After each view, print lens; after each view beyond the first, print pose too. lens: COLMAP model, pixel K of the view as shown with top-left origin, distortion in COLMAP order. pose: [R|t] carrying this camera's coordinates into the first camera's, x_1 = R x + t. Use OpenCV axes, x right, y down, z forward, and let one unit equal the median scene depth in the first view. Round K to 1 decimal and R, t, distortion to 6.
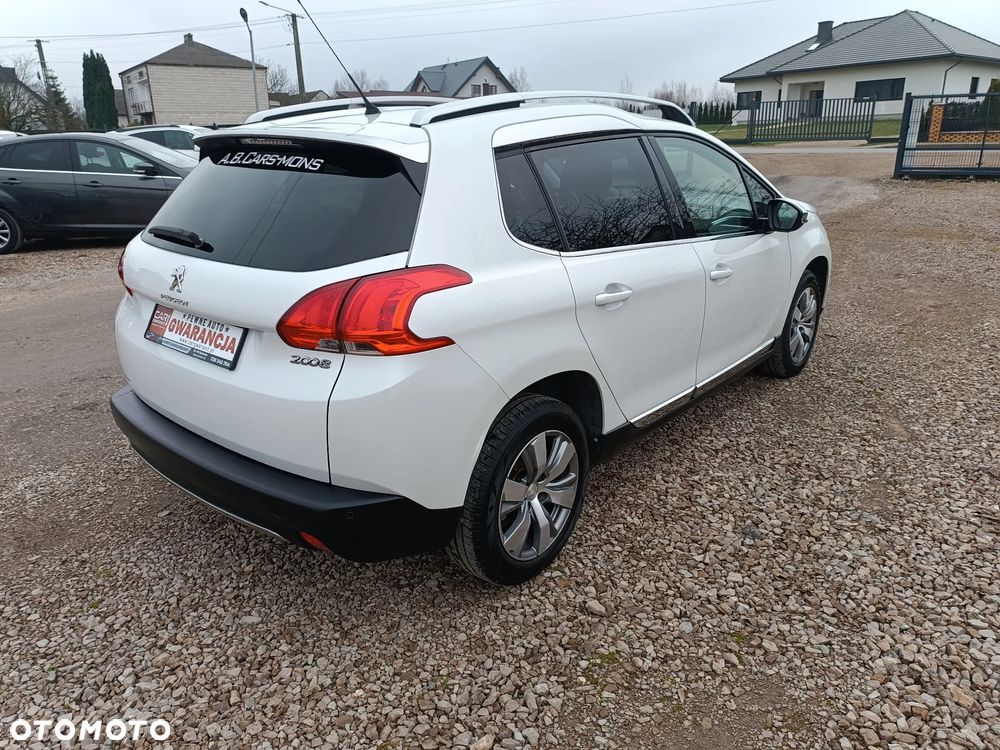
lens RADIAL K [[709.6, 0, 503.9], [0, 709.6, 376.8], [0, 0, 1]] dist [0.002774, -0.001881]
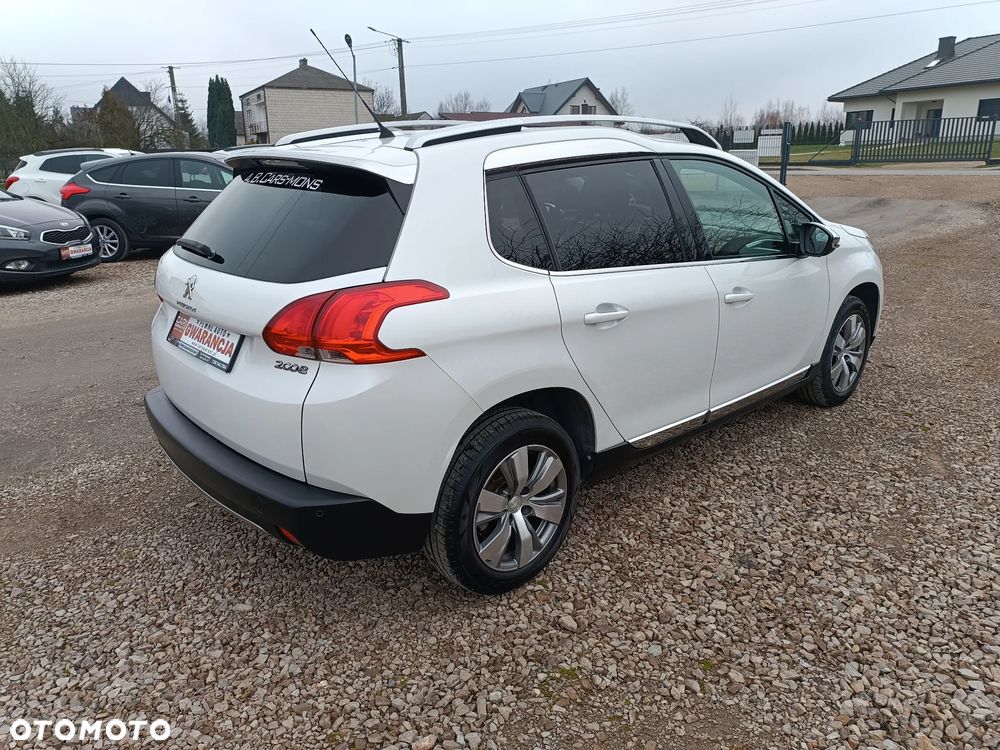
lens RADIAL K [[709.6, 0, 503.9], [0, 709.6, 376.8], [0, 0, 1]] dist [0.002774, -0.001881]
pose [[0.991636, 0.041653, -0.122156, 0.147065], [-0.044684, 0.998755, -0.022175, 0.002166], [0.121081, 0.027448, 0.992263, -0.020222]]
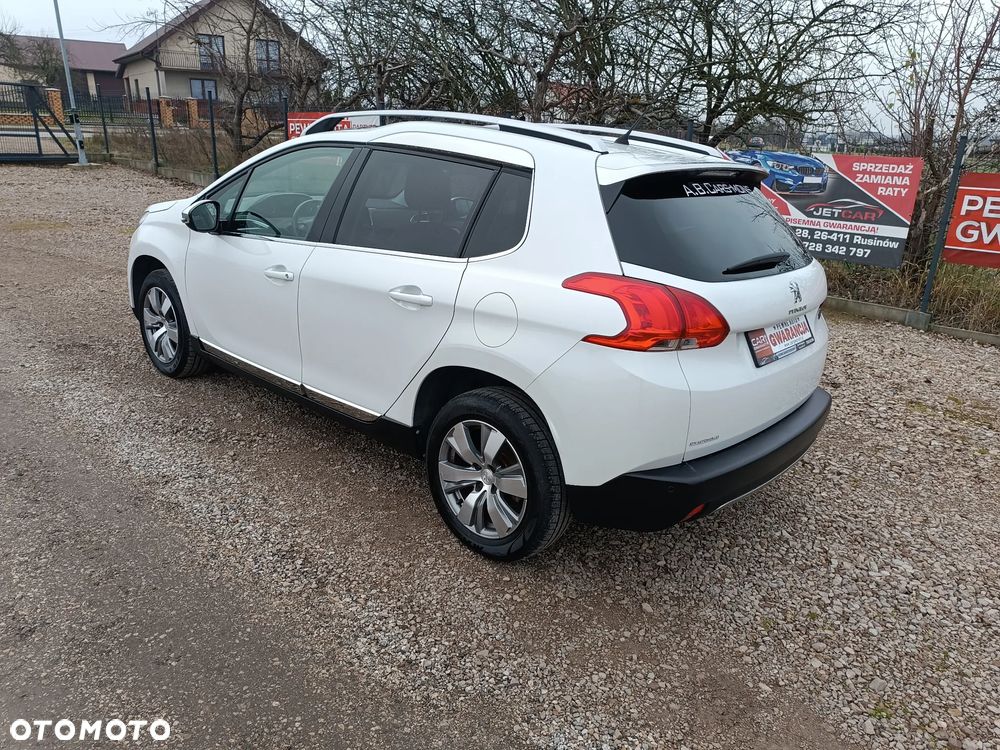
lens RADIAL K [[707.3, 0, 502.8], [0, 707.3, 374.9], [0, 0, 1]] dist [0.005175, -0.003352]
pose [[0.045760, -0.305923, 0.950956, -1.534524], [0.278386, 0.918146, 0.281973, -0.447080], [-0.959379, 0.251829, 0.127179, 1.256130]]
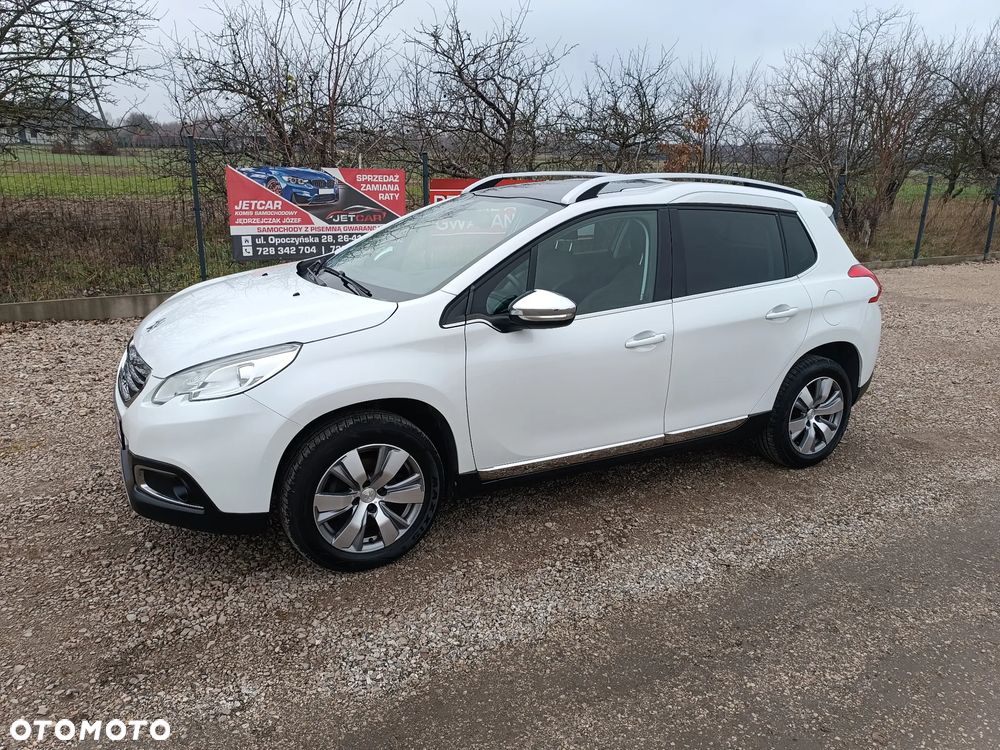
lens RADIAL K [[712.2, 0, 504.7], [0, 712.2, 374.1], [0, 0, 1]] dist [-0.002520, 0.003694]
pose [[-0.925522, -0.123978, 0.357825, -0.415992], [0.103213, 0.826538, 0.553338, -1.105703], [-0.364357, 0.549059, -0.752183, 3.000651]]
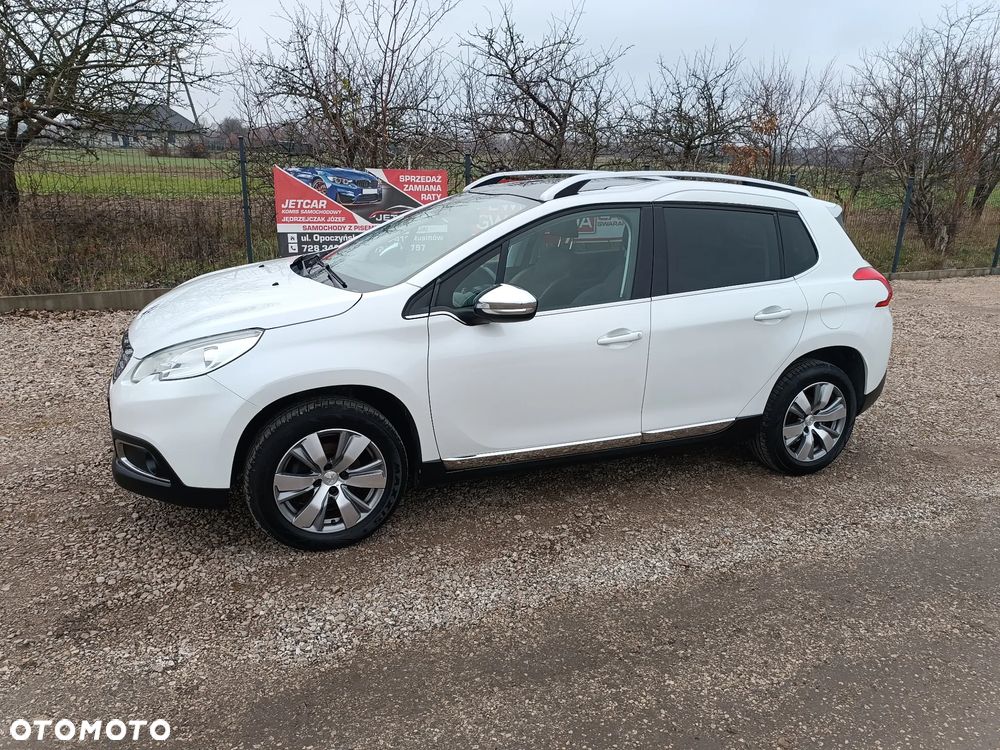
lens RADIAL K [[709.6, 0, 503.9], [0, 709.6, 376.8], [0, 0, 1]] dist [0.002774, -0.001881]
pose [[-0.880892, -0.152303, 0.448145, -0.599325], [0.131959, 0.830250, 0.541546, -1.078190], [-0.454551, 0.536181, -0.711262, 2.945988]]
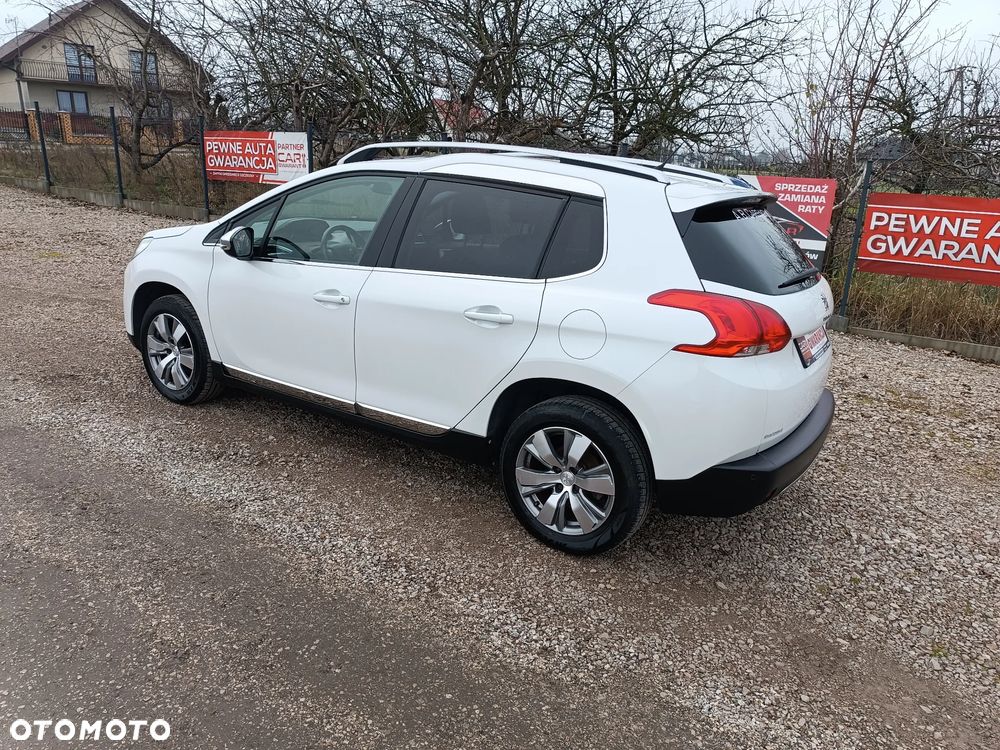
lens RADIAL K [[706.1, 0, 502.2], [0, 706.1, 373.7], [0, 0, 1]] dist [0.007712, -0.004818]
pose [[-0.107013, -0.283412, 0.953009, -1.618679], [0.275127, 0.912644, 0.302302, -0.556285], [-0.955434, 0.294549, -0.019690, 1.547222]]
